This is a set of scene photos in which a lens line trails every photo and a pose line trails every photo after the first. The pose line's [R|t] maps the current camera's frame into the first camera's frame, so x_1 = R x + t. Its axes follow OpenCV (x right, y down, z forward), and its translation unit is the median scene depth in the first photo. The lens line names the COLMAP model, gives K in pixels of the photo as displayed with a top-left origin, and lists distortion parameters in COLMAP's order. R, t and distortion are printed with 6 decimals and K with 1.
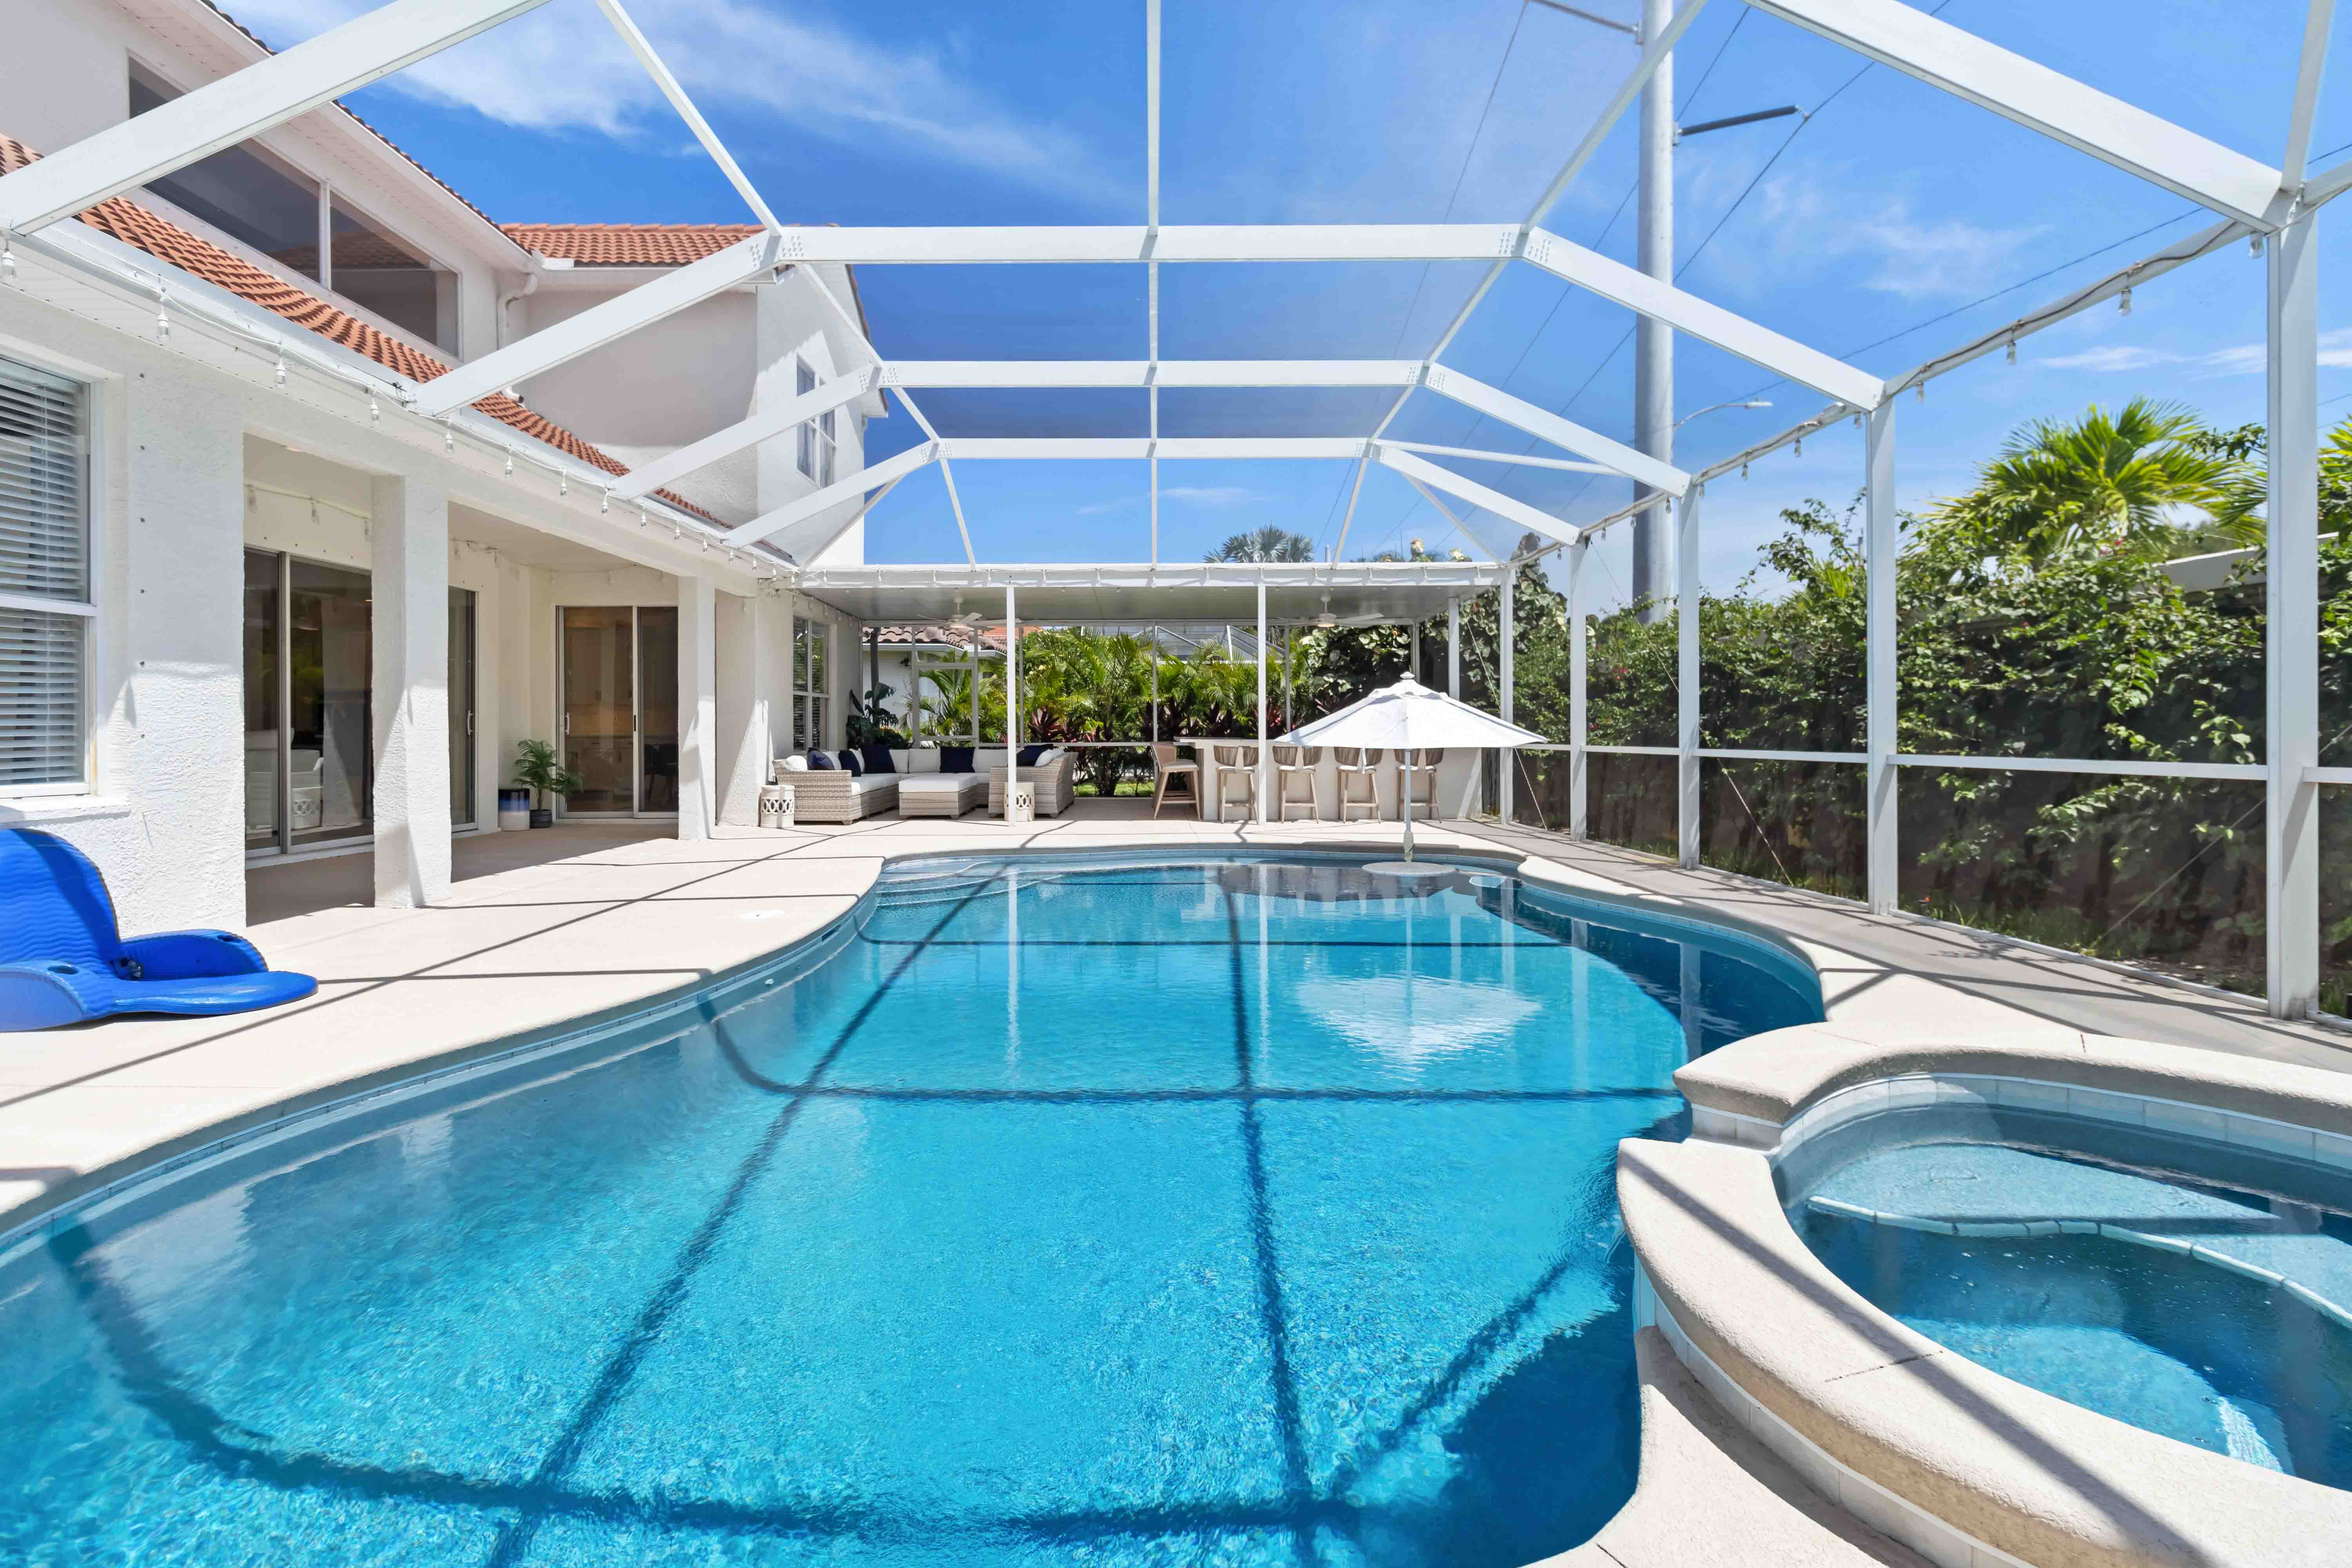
lens RADIAL K [[1131.5, 0, 1196.2], [0, 1131.5, 734.6], [0, 0, 1]] dist [0.002094, 0.000248]
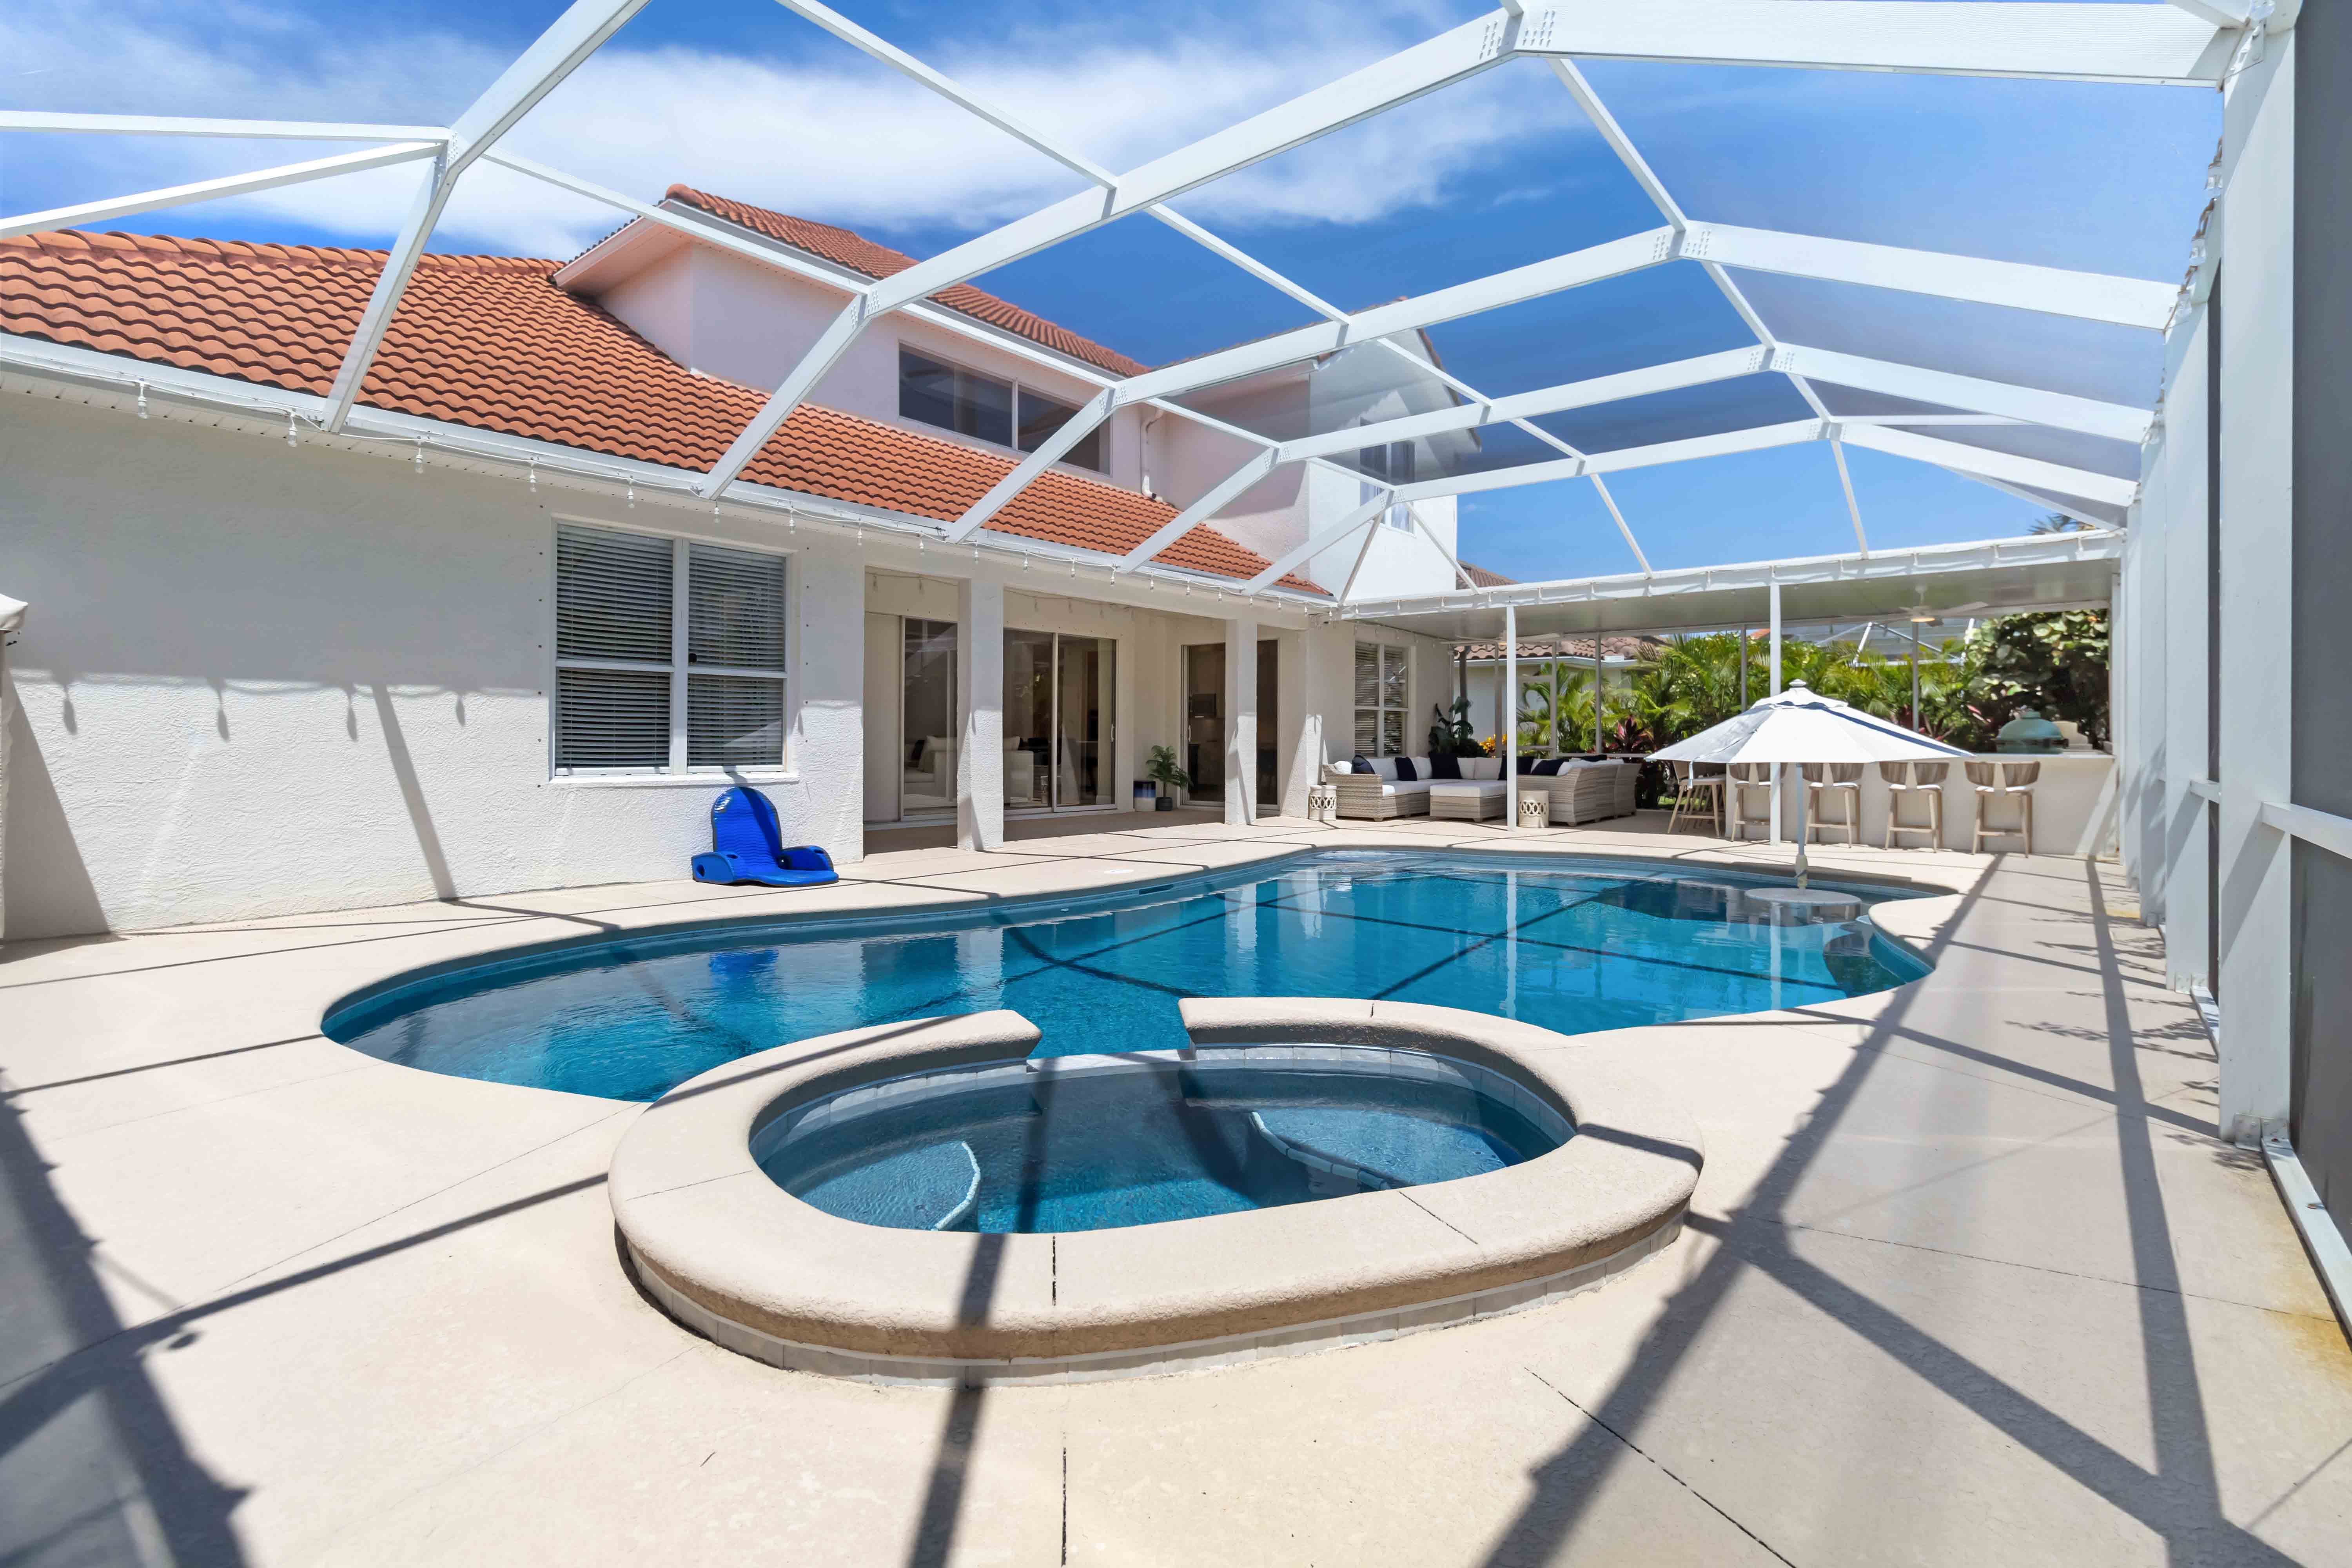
lens RADIAL K [[1131.5, 0, 1198.8], [0, 1131.5, 733.6], [0, 0, 1]] dist [0.002094, 0.000248]
pose [[0.763095, 0.001901, -0.646284, 0.306826], [-0.007655, 0.999952, -0.006097, -0.001826], [0.646242, 0.009600, 0.763073, -0.001257]]
